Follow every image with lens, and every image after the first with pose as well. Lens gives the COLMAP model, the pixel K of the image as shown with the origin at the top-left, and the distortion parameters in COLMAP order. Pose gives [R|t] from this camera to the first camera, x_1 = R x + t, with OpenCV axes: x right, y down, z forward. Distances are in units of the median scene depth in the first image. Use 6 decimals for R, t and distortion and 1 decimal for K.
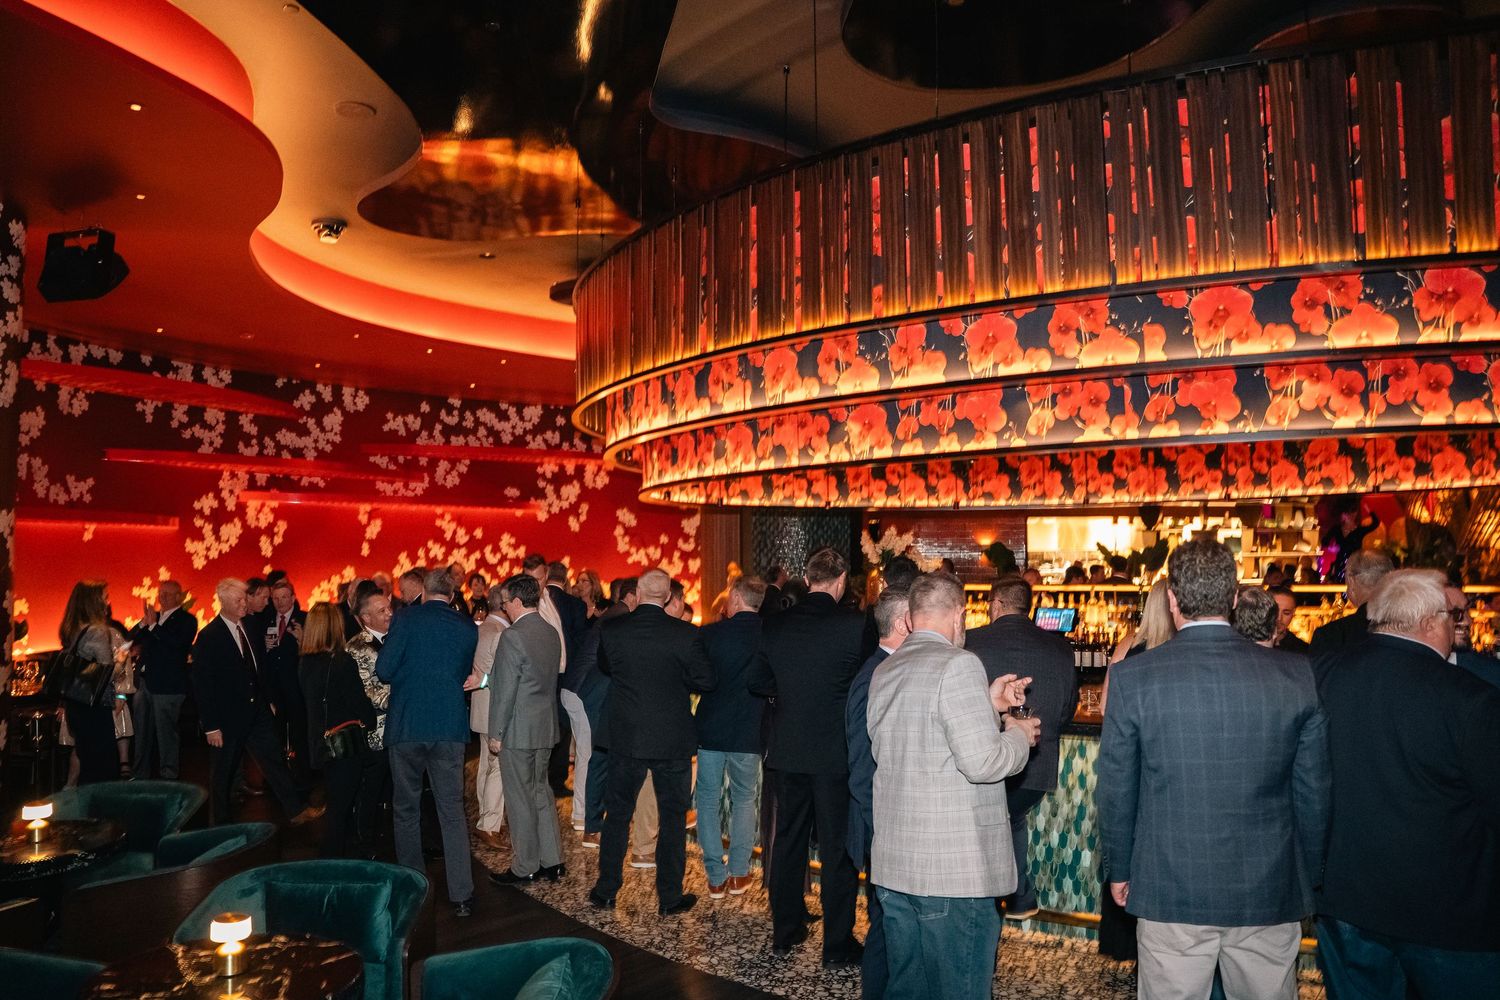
lens RADIAL K [[1014.5, 0, 744.9], [0, 1014.5, 451.7], [0, 0, 1]] dist [-0.166500, 0.000905]
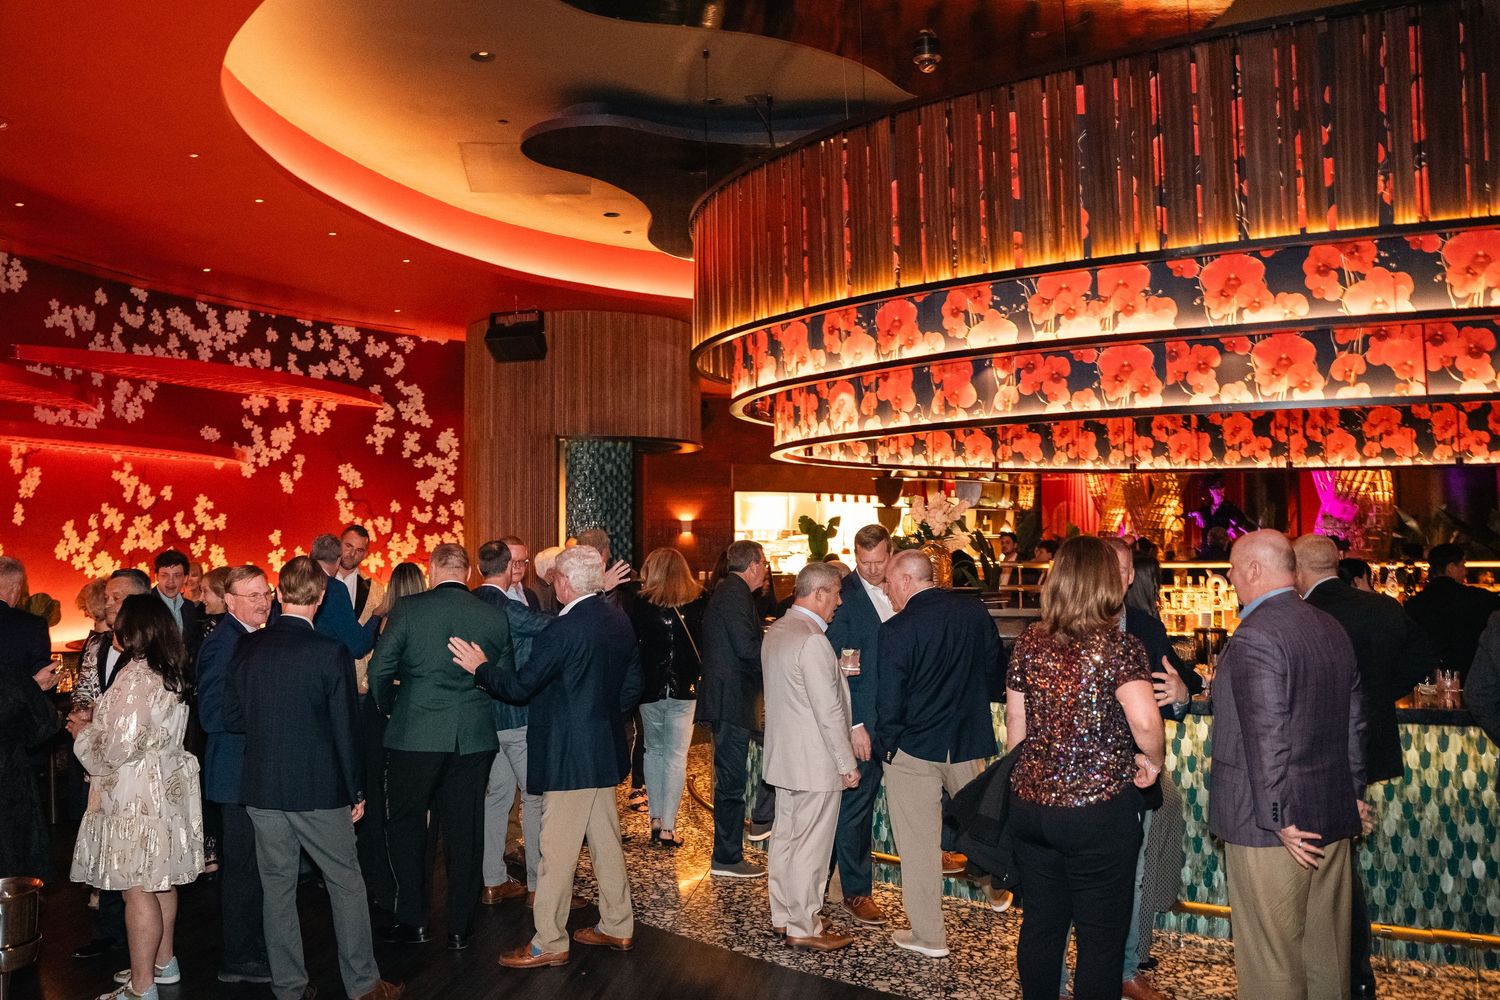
lens RADIAL K [[1138.7, 0, 748.9], [0, 1138.7, 409.0], [0, 0, 1]] dist [-0.129243, 0.007102]
pose [[0.890421, 0.051213, 0.452248, -0.258135], [-0.047459, 0.998680, -0.019651, 0.021981], [-0.452657, -0.003966, 0.891676, 0.176957]]
